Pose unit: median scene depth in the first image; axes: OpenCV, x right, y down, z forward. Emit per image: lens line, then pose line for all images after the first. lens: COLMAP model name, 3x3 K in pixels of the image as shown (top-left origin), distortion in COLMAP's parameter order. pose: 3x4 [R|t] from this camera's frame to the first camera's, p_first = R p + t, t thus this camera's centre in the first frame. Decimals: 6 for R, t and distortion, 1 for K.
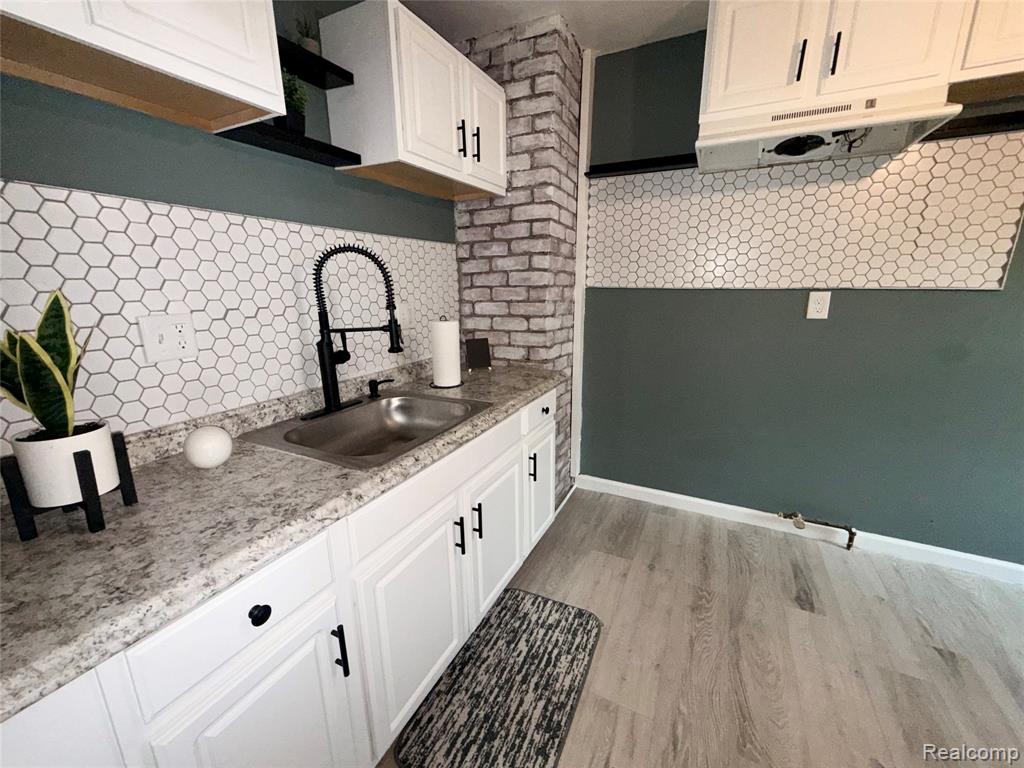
lens RADIAL K [[408.9, 0, 512.0], [0, 408.9, 384.0], [0, 0, 1]] dist [0.000485, 0.000020]
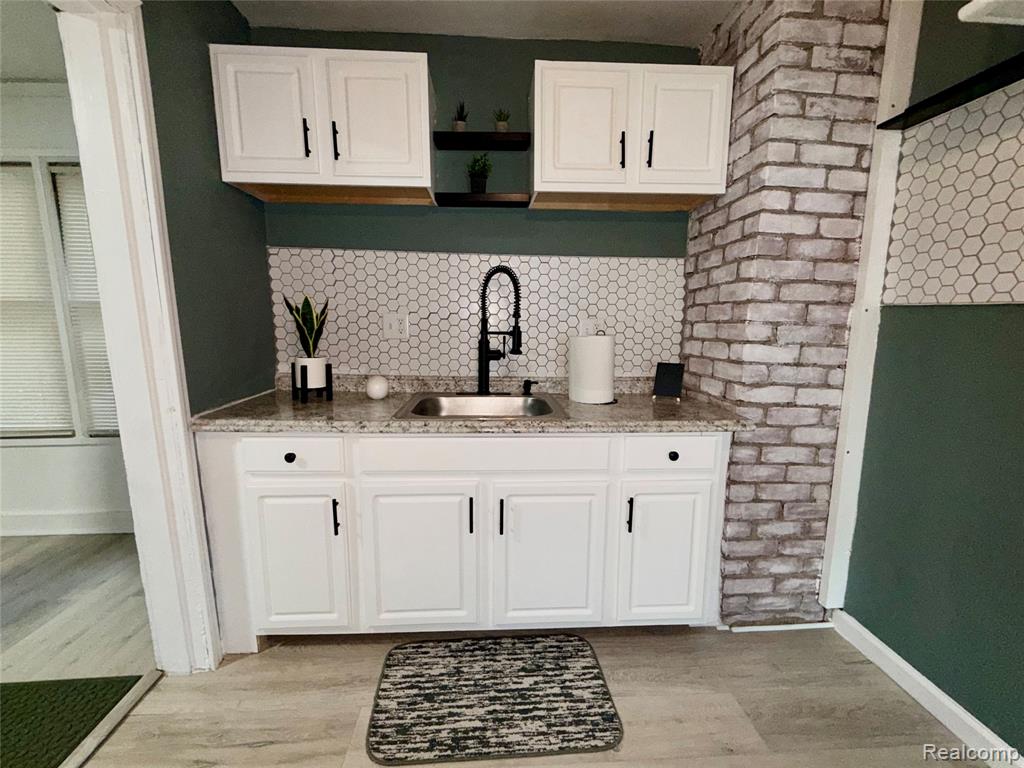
lens RADIAL K [[426.9, 0, 512.0], [0, 426.9, 384.0], [0, 0, 1]] dist [-0.000203, -0.000104]
pose [[0.503603, 0.146504, -0.851423, 0.728460], [-0.223461, 0.974069, 0.035434, -0.034536], [0.834536, 0.172415, 0.523281, 0.357348]]
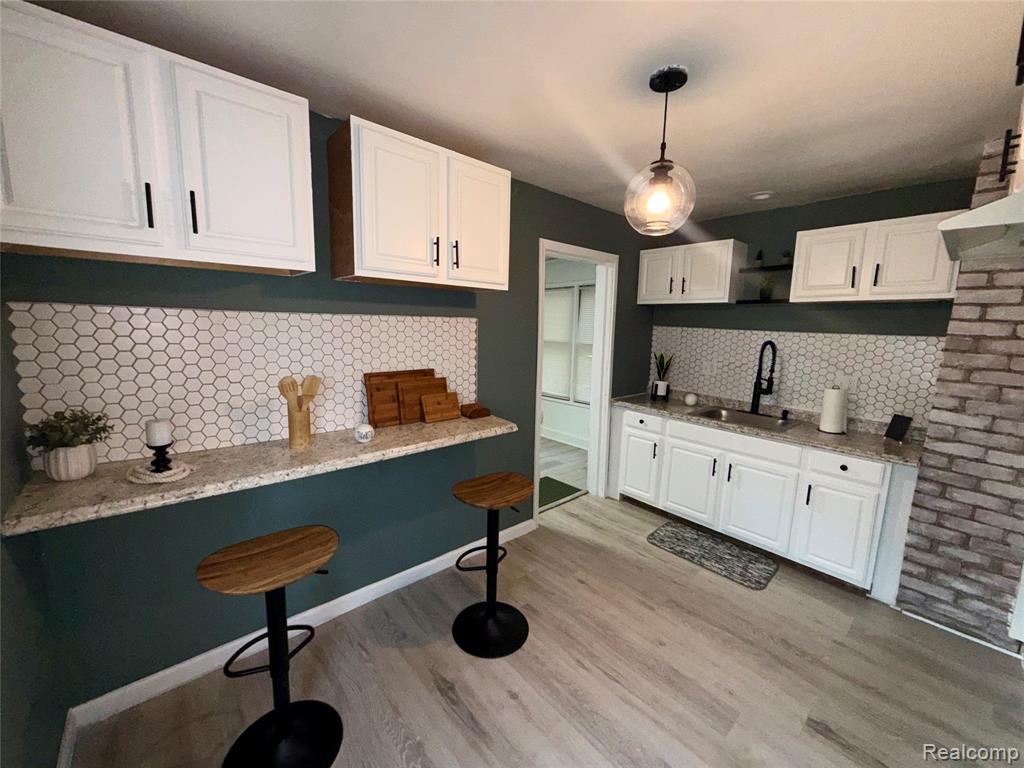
lens RADIAL K [[408.9, 0, 512.0], [0, 408.9, 384.0], [0, 0, 1]] dist [0.000485, 0.000020]
pose [[-0.368899, 0.141020, -0.918710, 1.950421], [-0.247426, 0.937859, 0.243311, -0.285929], [0.895932, 0.317070, -0.311083, 0.465161]]
